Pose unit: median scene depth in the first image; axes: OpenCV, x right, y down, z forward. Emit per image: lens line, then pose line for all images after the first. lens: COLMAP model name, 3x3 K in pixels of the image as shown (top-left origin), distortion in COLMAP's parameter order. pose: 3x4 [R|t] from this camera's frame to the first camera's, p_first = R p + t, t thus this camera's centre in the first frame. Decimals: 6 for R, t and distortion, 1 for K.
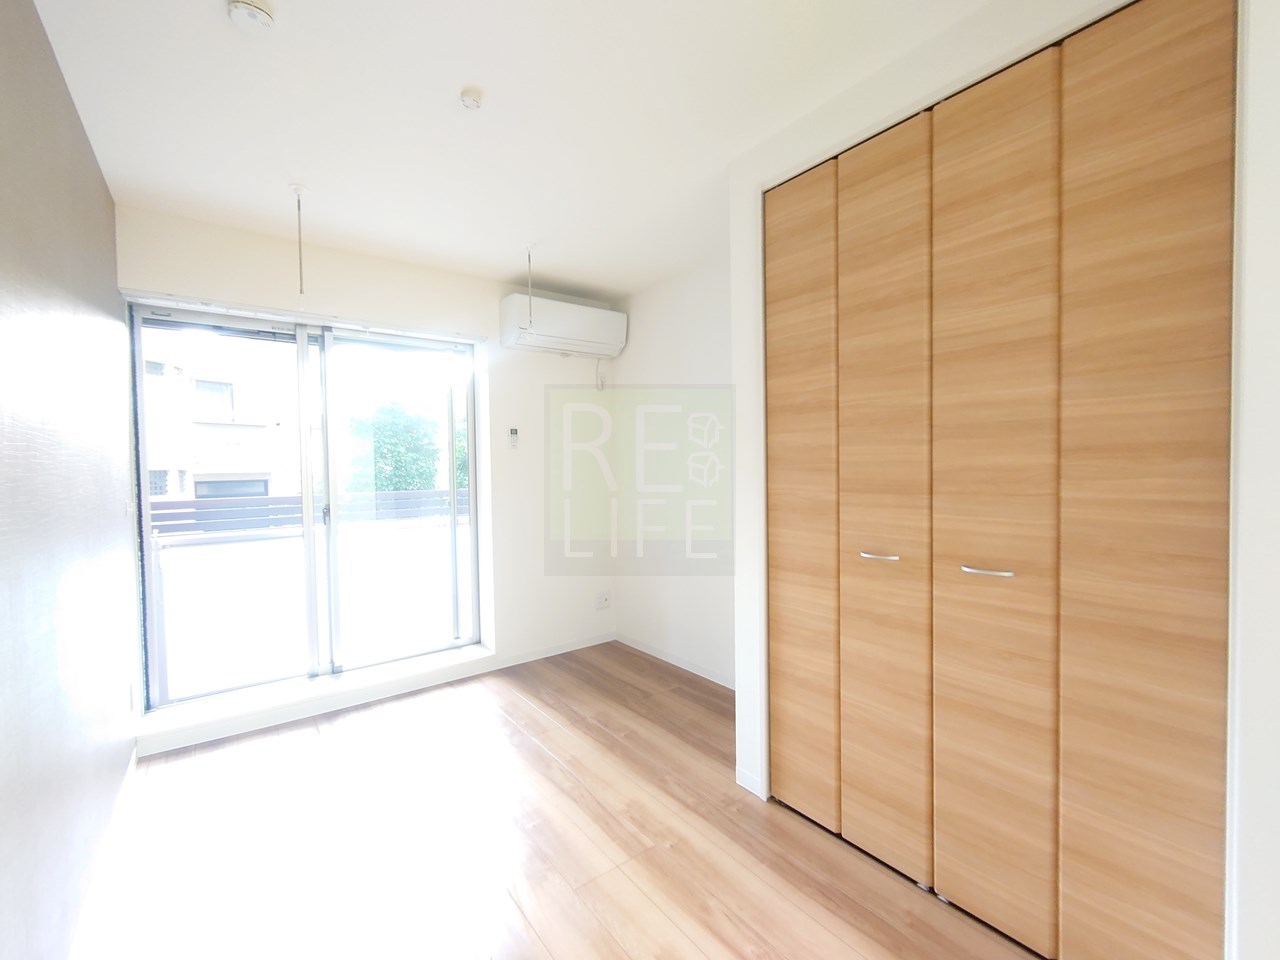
lens RADIAL K [[549.3, 0, 640.0], [0, 549.3, 480.0], [0, 0, 1]] dist [0.003015, -0.000271]
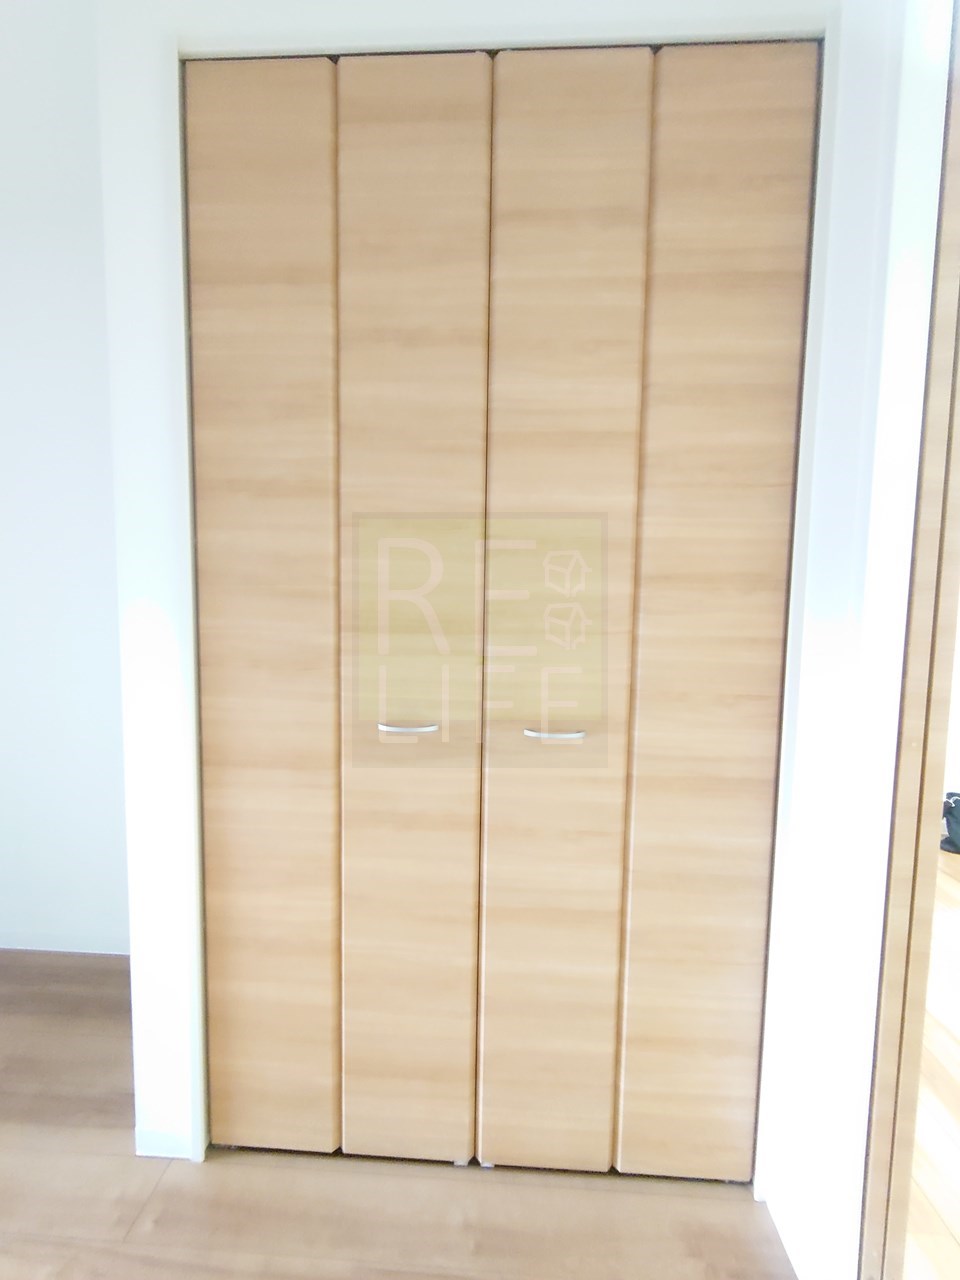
lens RADIAL K [[549.3, 0, 480.0], [0, 549.3, 640.0], [0, 0, 1]] dist [0.003015, -0.000271]
pose [[0.643066, -0.034817, 0.765019, -0.013859], [-0.006713, 0.998671, 0.051093, -0.001623], [-0.765781, -0.037992, 0.641978, 0.522105]]
